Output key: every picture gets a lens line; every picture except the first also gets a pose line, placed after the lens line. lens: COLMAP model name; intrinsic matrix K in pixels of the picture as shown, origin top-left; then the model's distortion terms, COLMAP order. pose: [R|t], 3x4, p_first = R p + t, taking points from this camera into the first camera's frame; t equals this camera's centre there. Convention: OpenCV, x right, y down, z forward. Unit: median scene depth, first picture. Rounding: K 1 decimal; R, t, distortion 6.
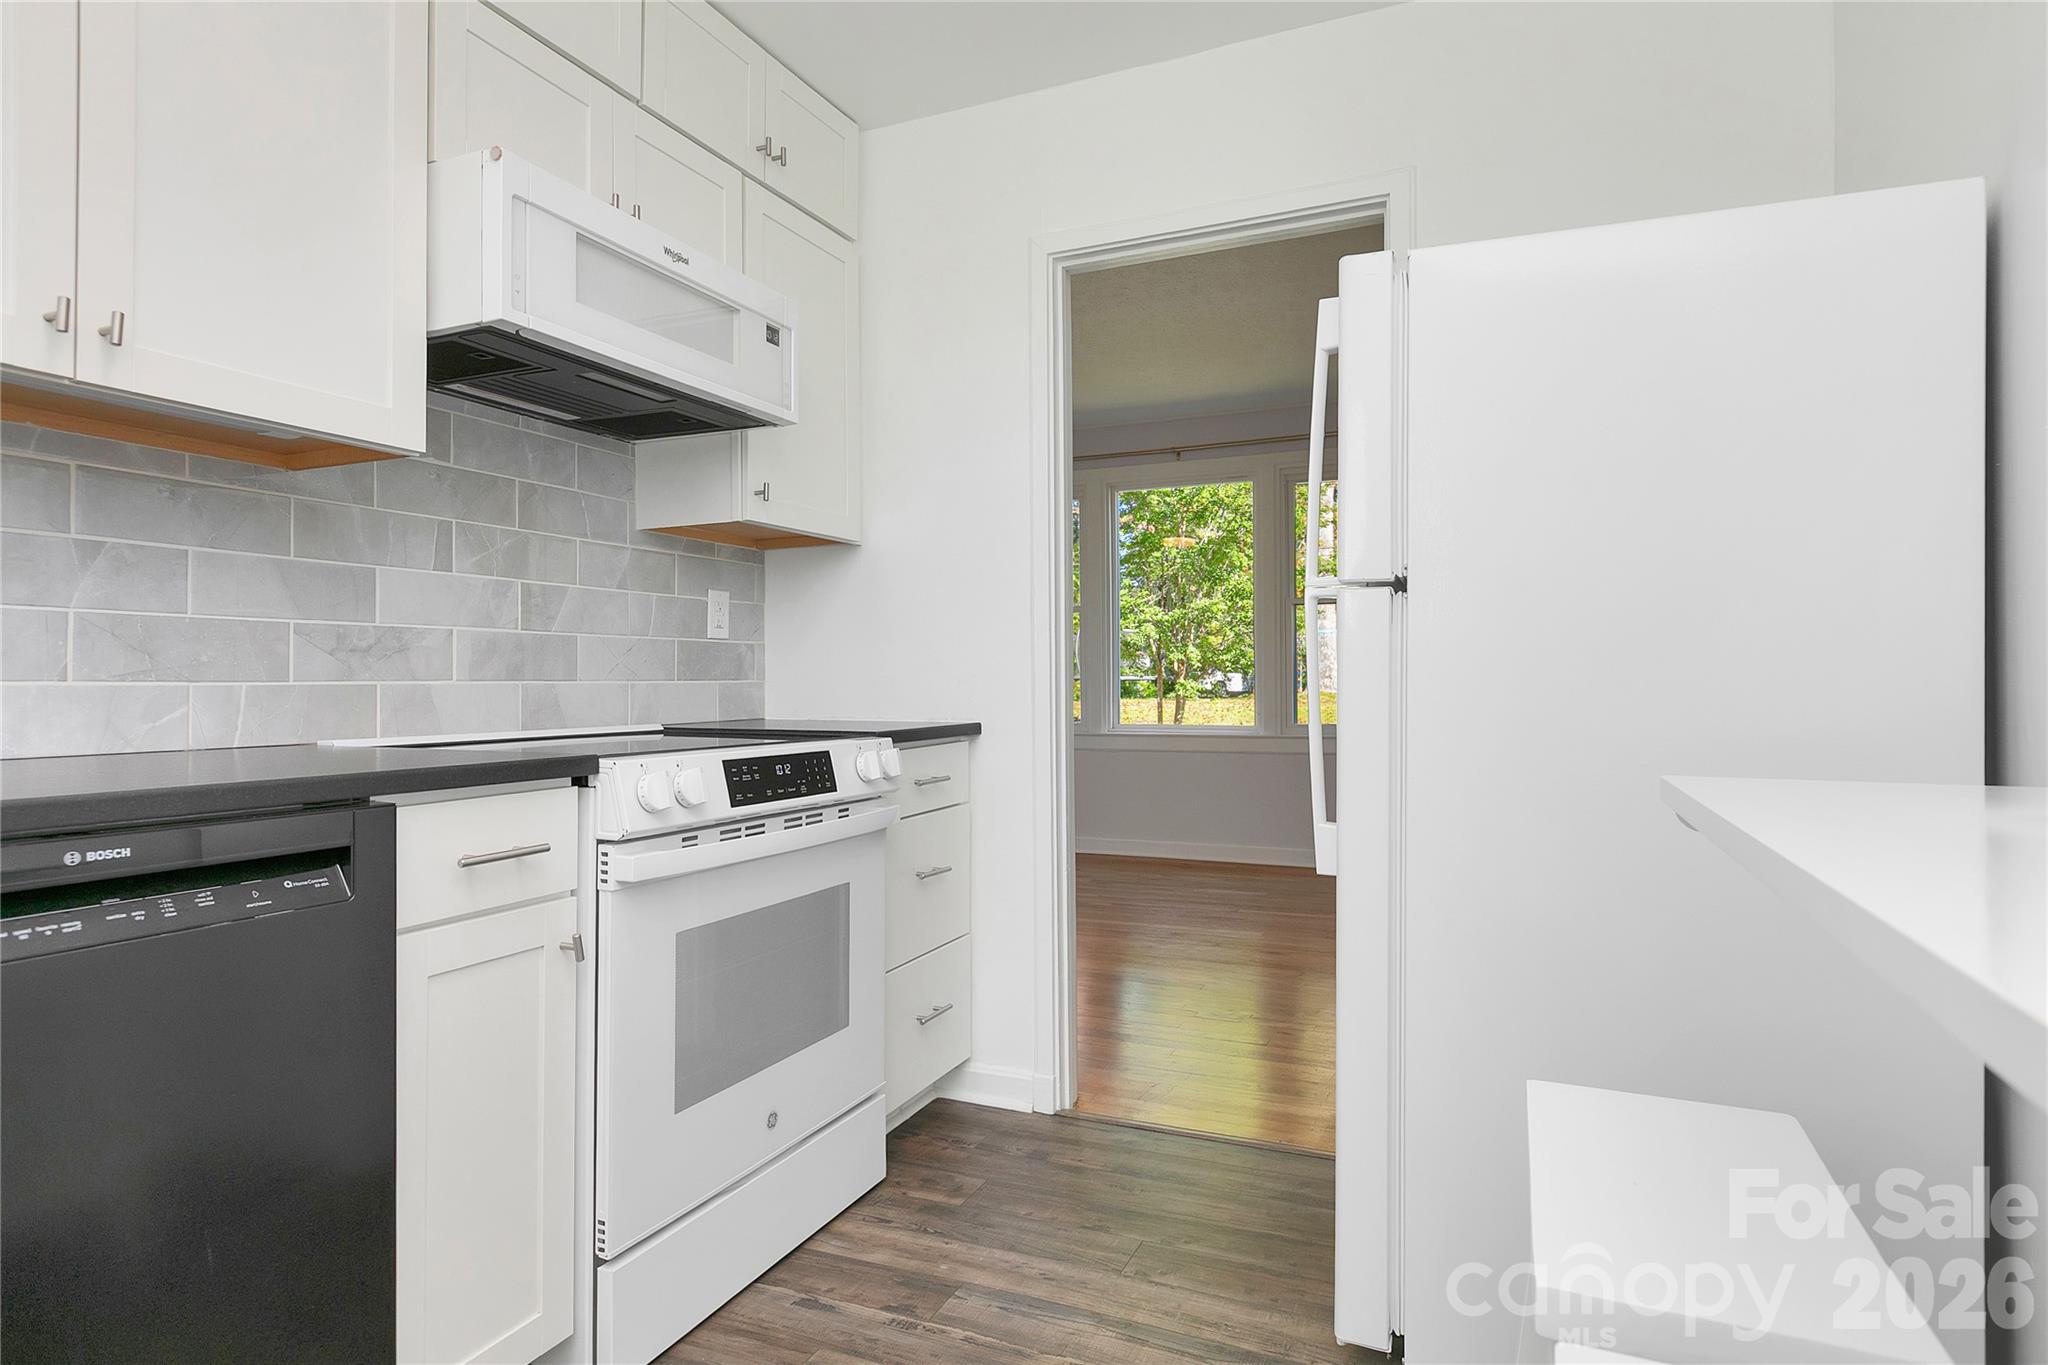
lens RADIAL K [[1118.0, 0, 1021.3], [0, 1118.0, 665.3], [0, 0, 1]] dist [0.012443, -0.002390]
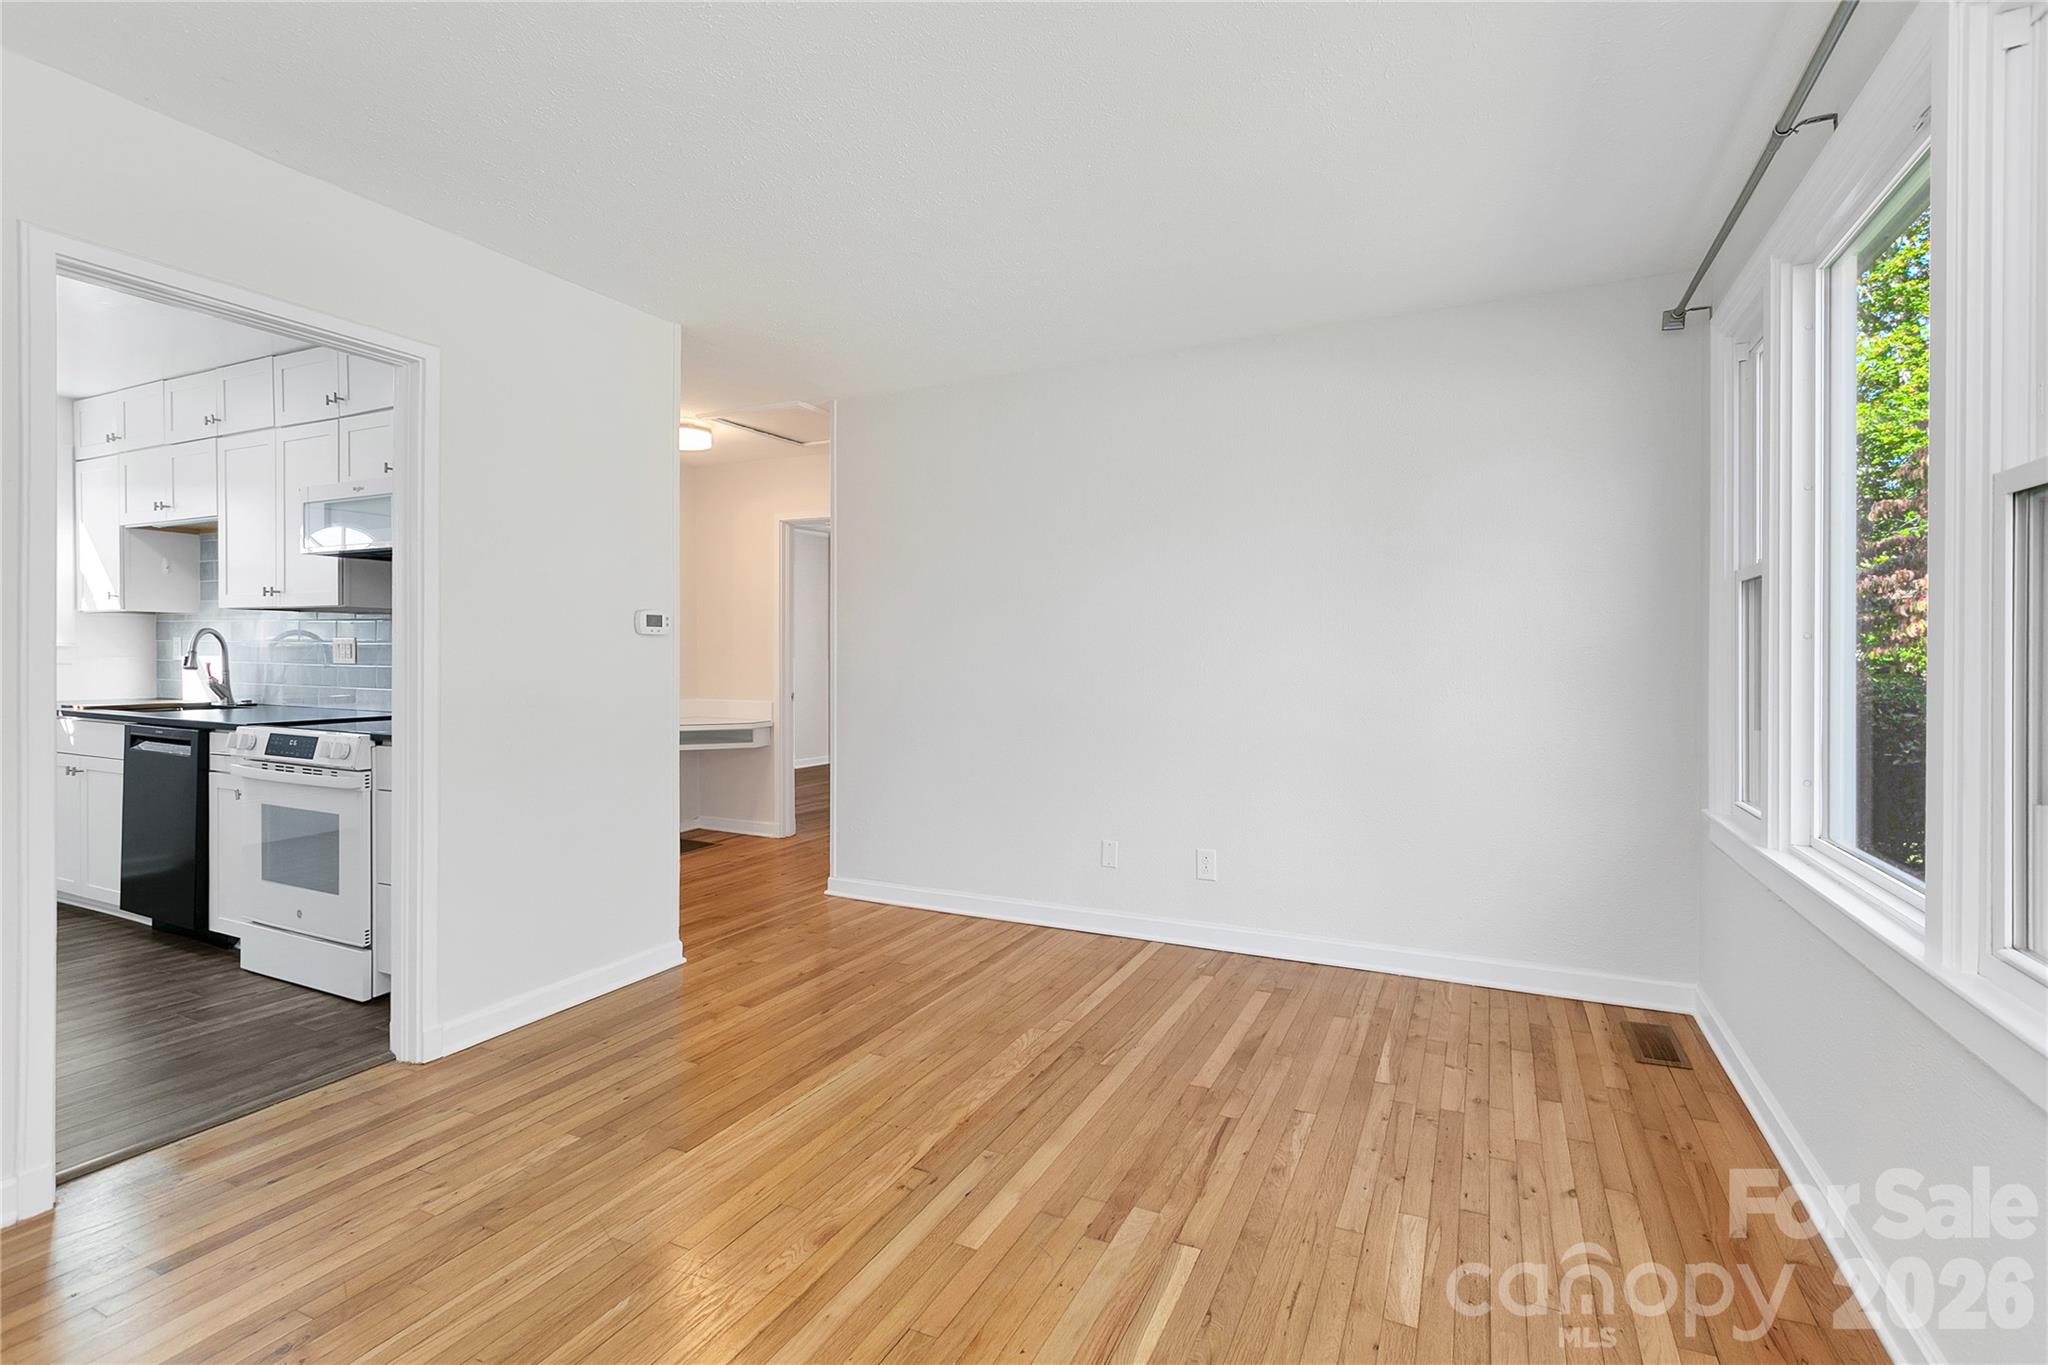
lens RADIAL K [[937.2, 0, 1036.5], [0, 937.2, 668.0], [0, 0, 1]] dist [0.002141, 0.000136]
pose [[-0.030076, 0.011079, -0.999486, 1.511746], [0.004023, 0.999932, 0.010963, -0.056658], [0.999540, -0.003691, -0.030119, 2.519399]]
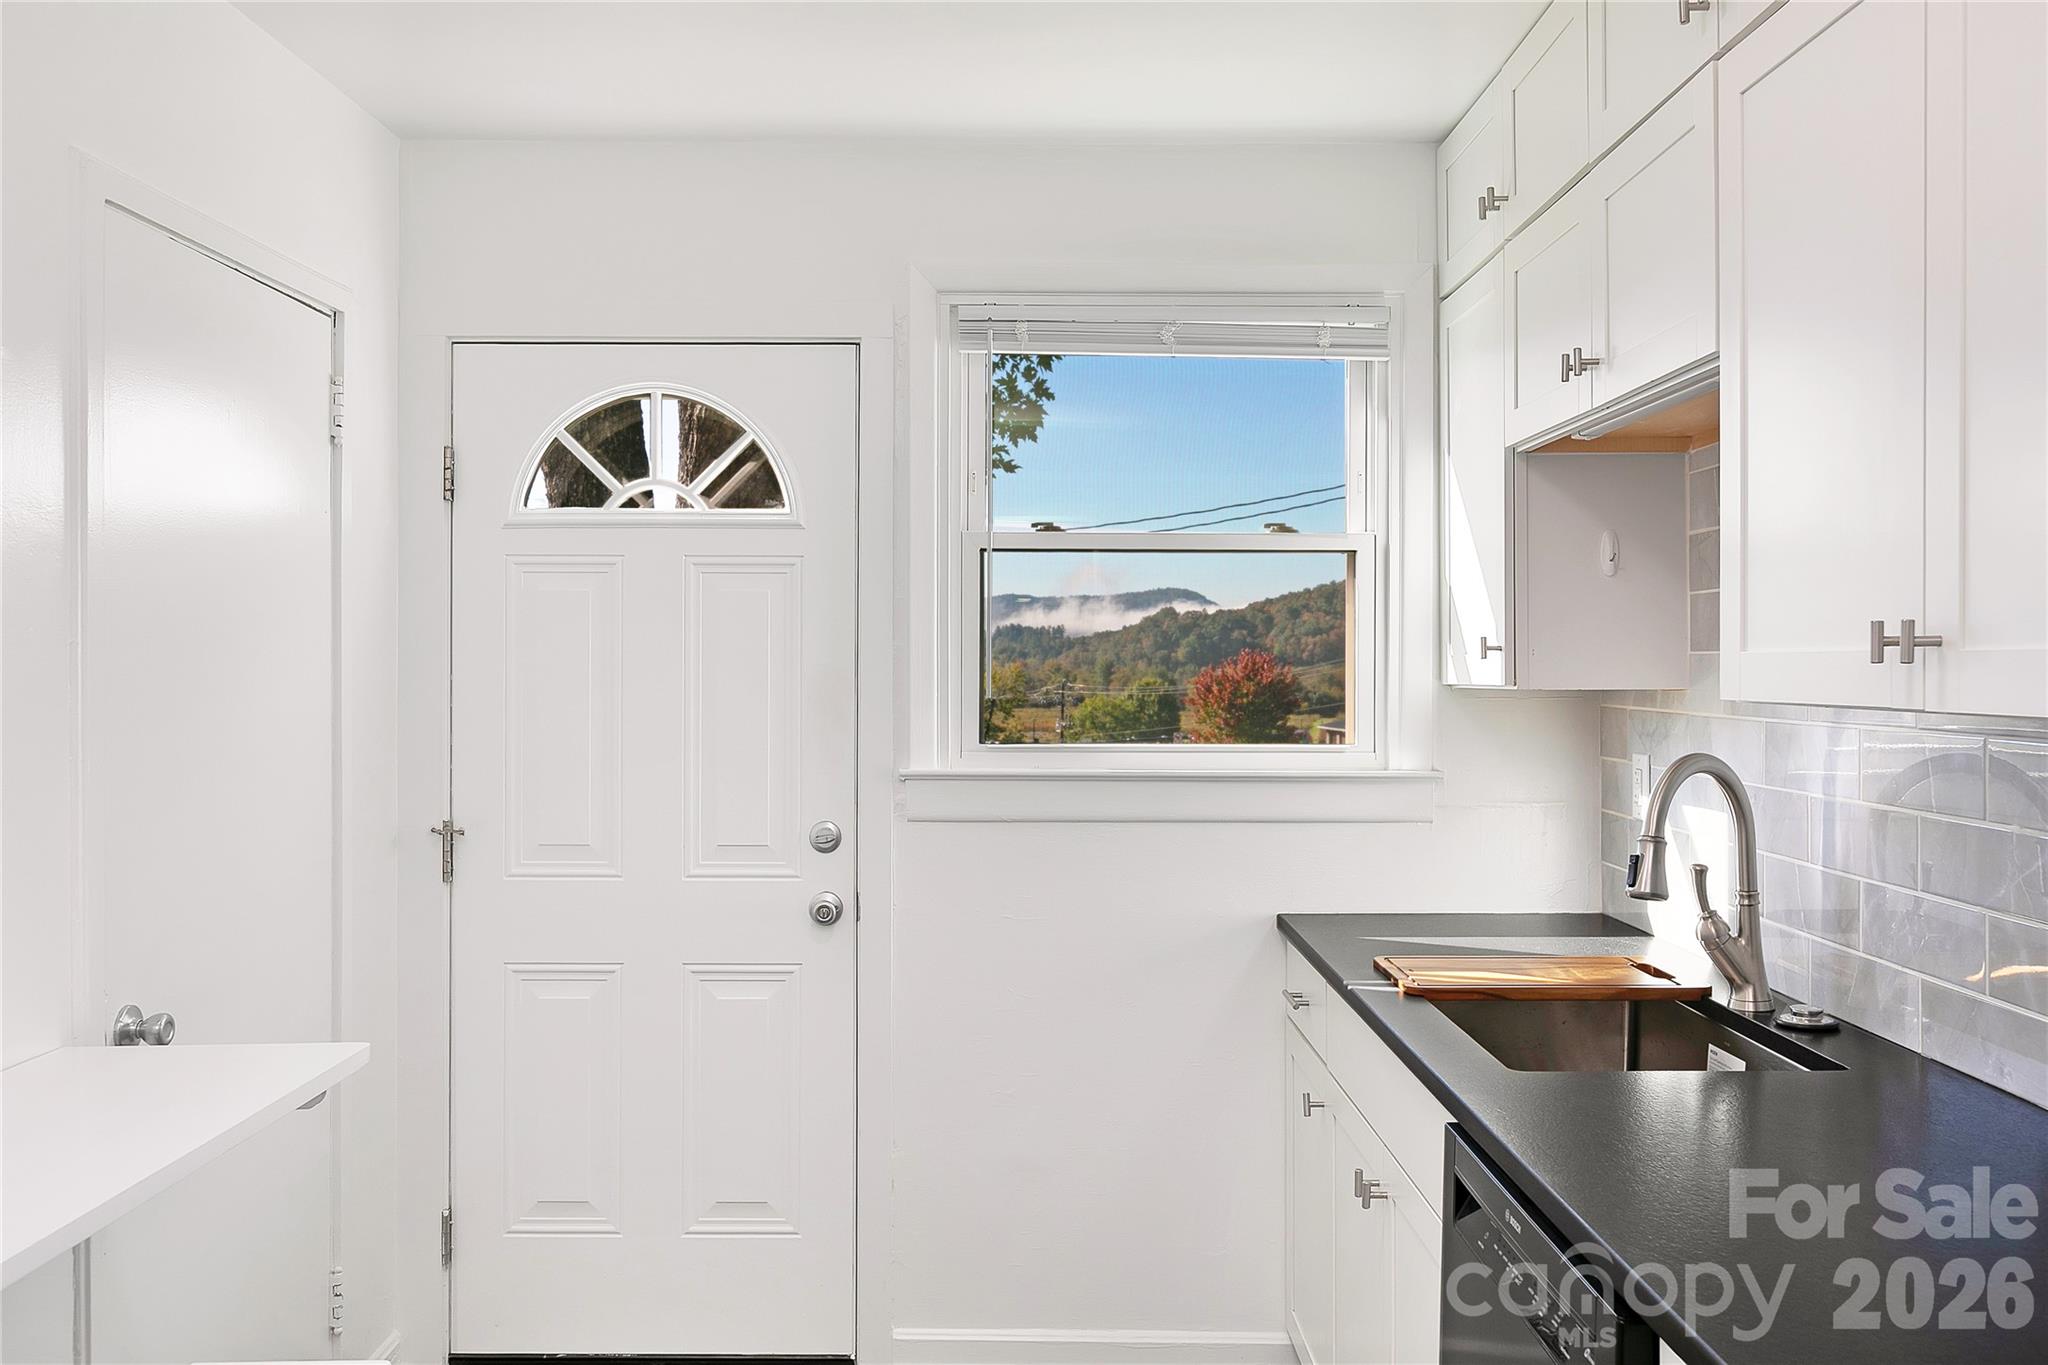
lens RADIAL K [[1714.1, 0, 1032.5], [0, 1714.1, 672.2], [0, 0, 1]] dist [0.012882, 0.005942]
pose [[-0.914237, -0.003600, -0.405165, 0.158810], [0.001005, 0.999937, -0.011152, -0.189426], [0.405180, -0.010603, -0.914176, 1.312612]]
